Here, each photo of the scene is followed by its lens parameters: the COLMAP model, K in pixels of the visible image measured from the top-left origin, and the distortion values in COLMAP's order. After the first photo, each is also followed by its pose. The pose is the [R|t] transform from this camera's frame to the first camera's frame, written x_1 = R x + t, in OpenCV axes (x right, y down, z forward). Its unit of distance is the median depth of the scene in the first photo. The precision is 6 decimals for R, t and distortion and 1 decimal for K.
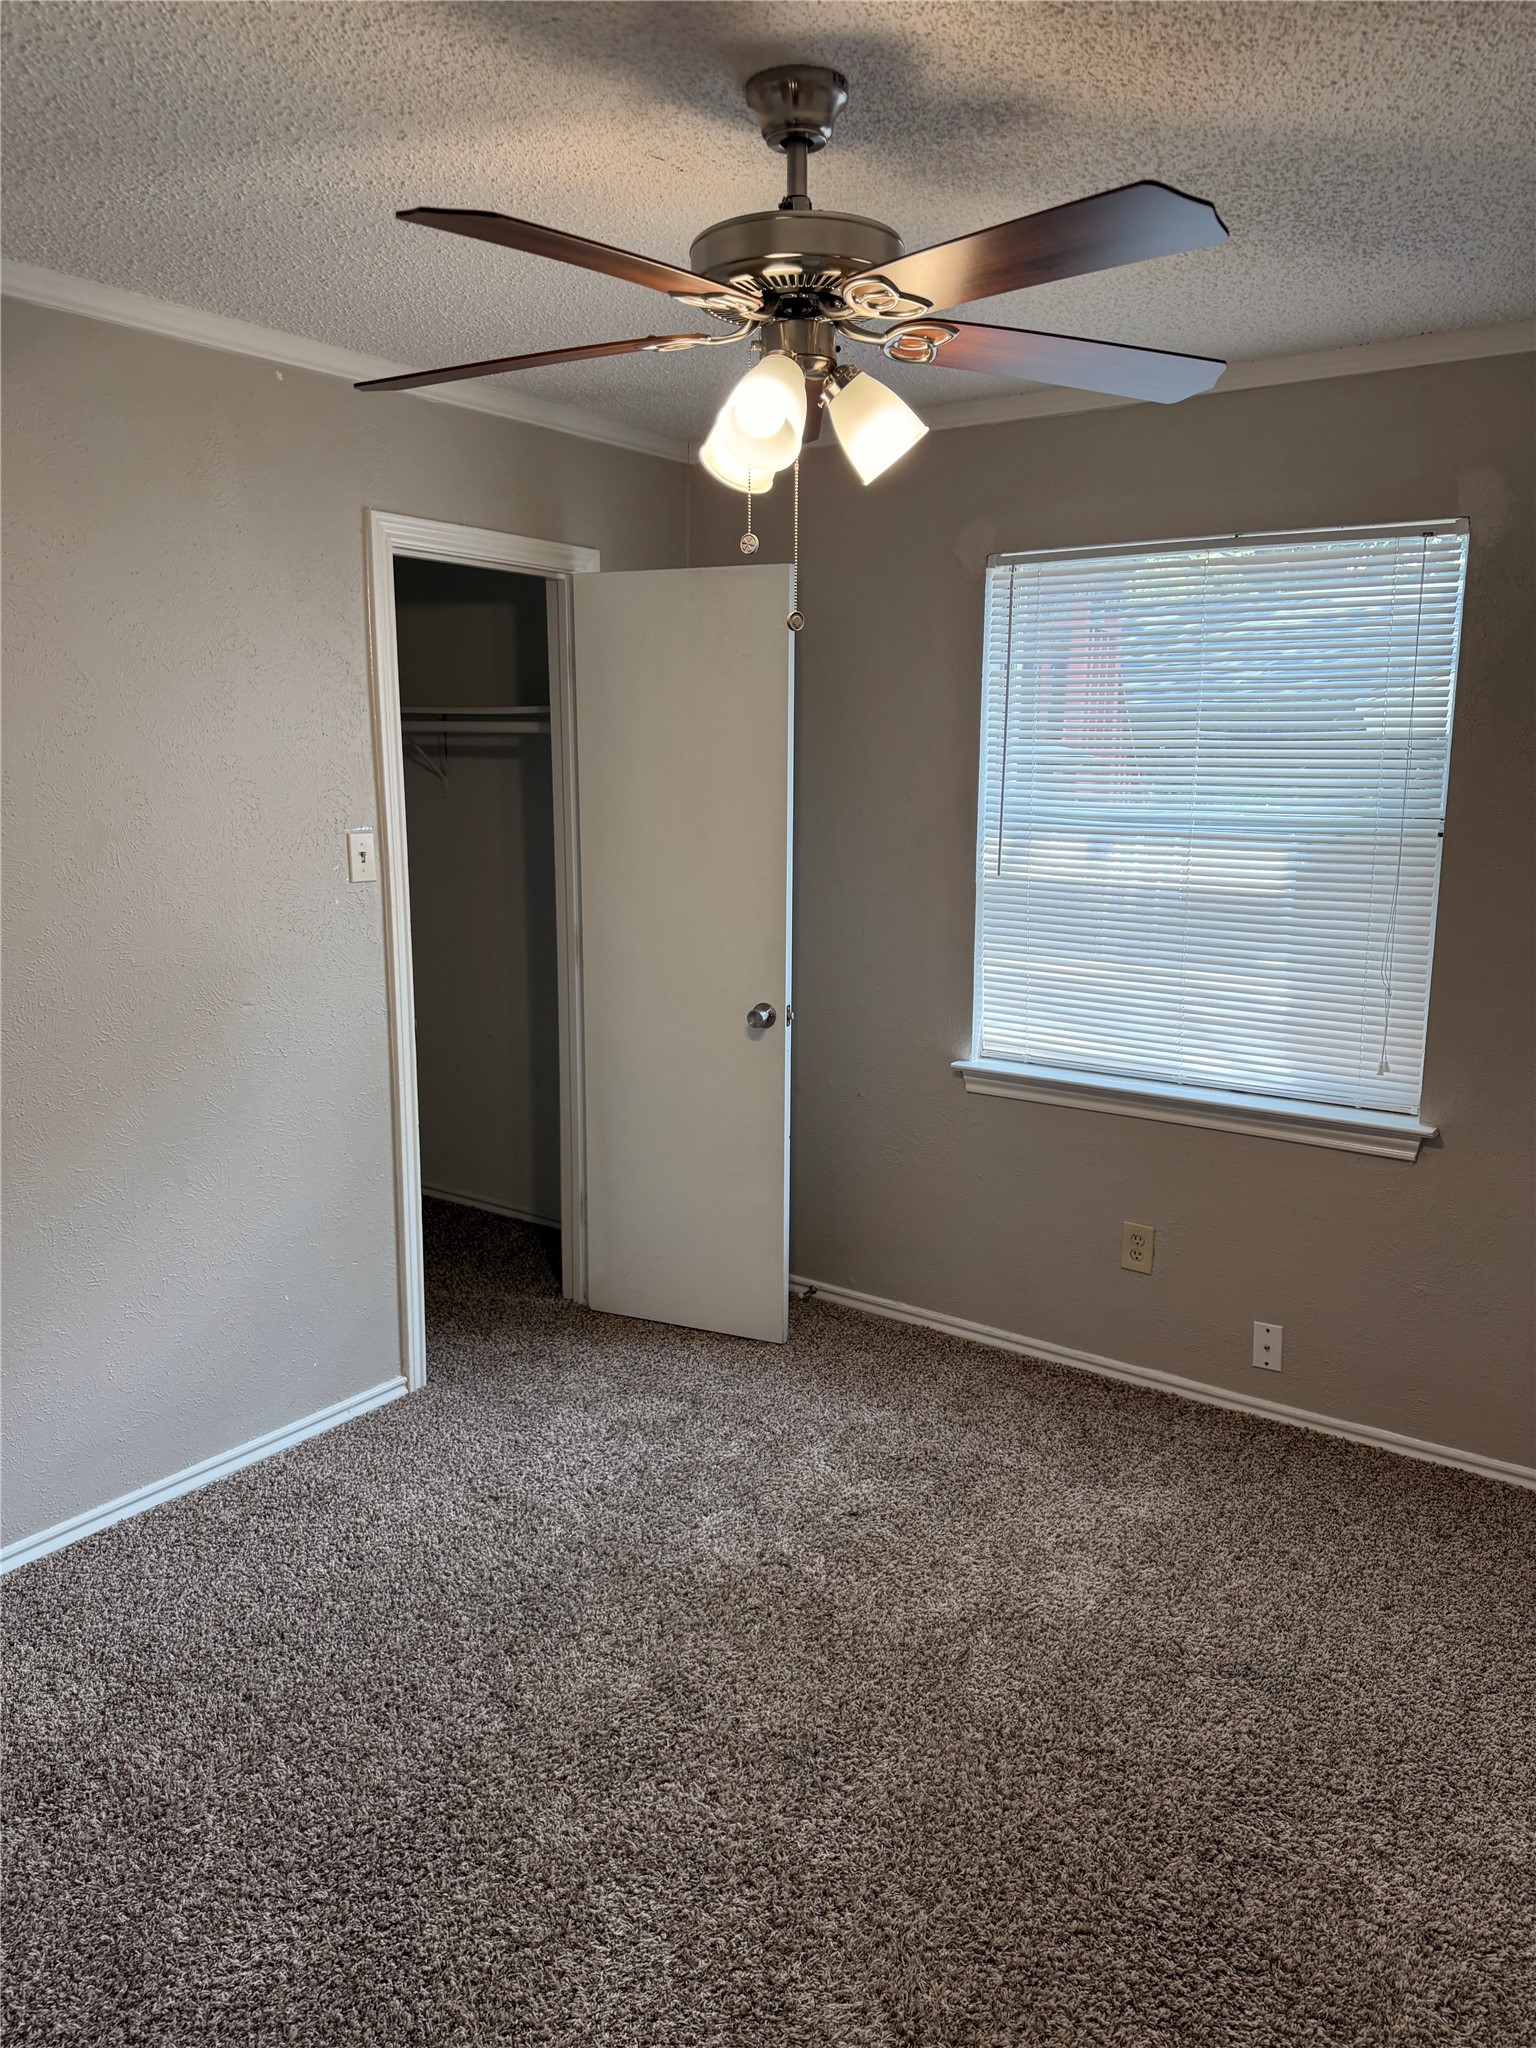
lens RADIAL K [[1432.9, 0, 762.4], [0, 1432.9, 1038.3], [0, 0, 1]] dist [0.012797, 0.003769]
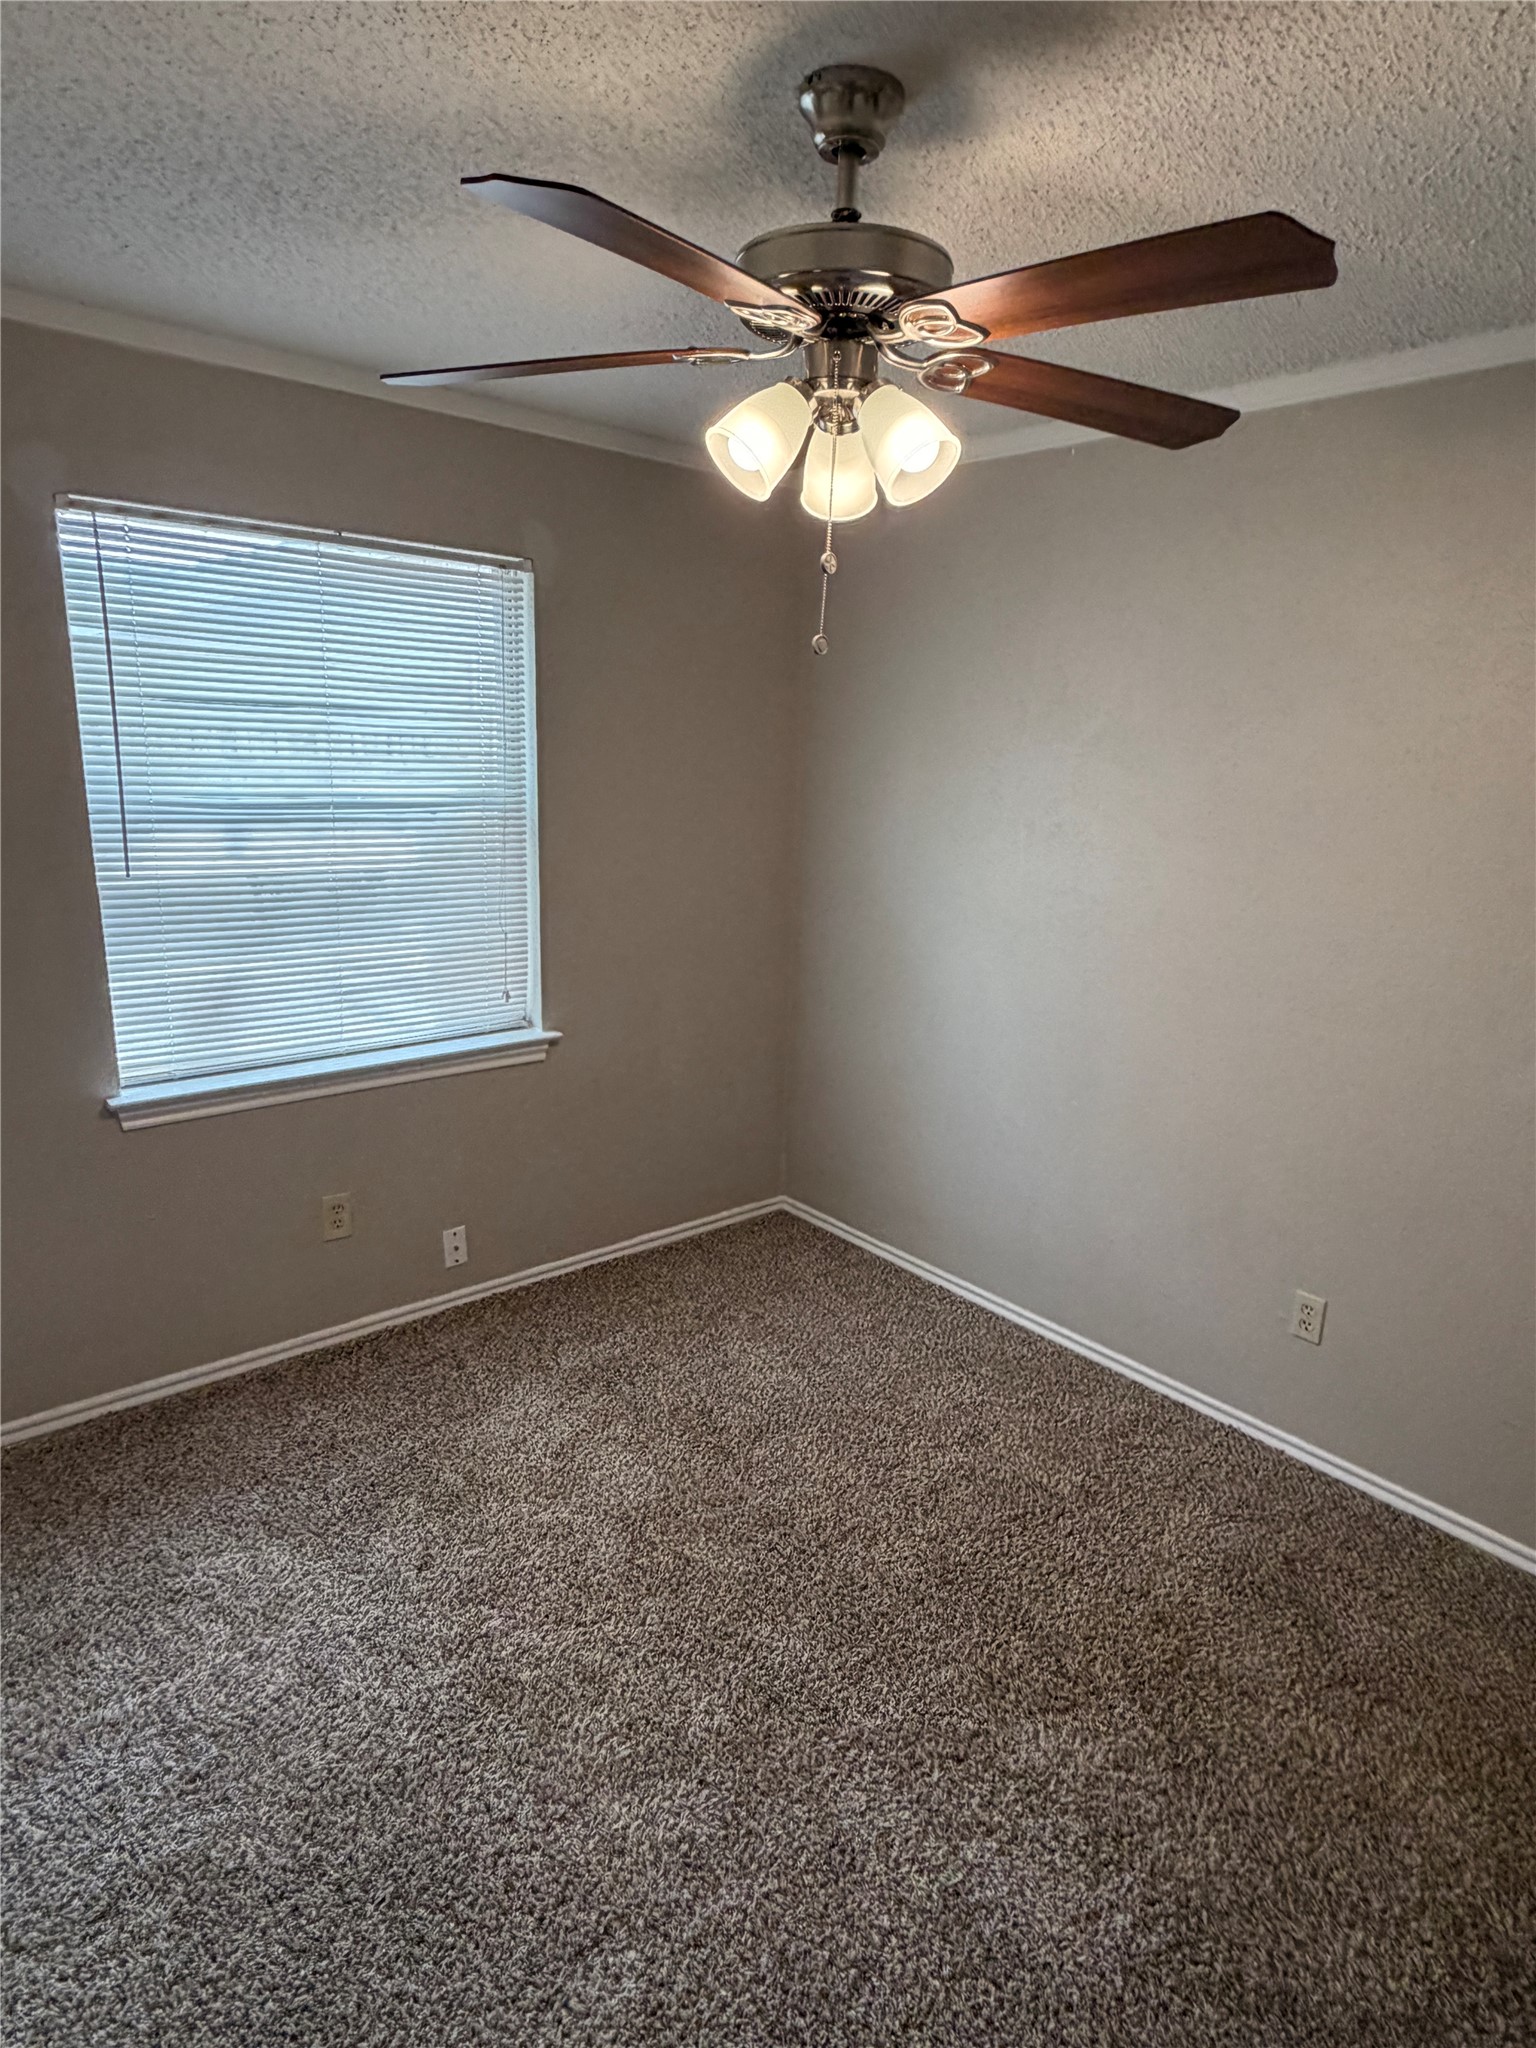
lens RADIAL K [[1178.6, 0, 767.0], [0, 1178.6, 1031.6], [0, 0, 1]] dist [-0.002112, -0.000690]
pose [[0.234344, -0.232622, 0.943912, -0.478294], [0.156185, 0.967346, 0.199621, -0.115256], [-0.959525, 0.100645, 0.263024, 0.488017]]
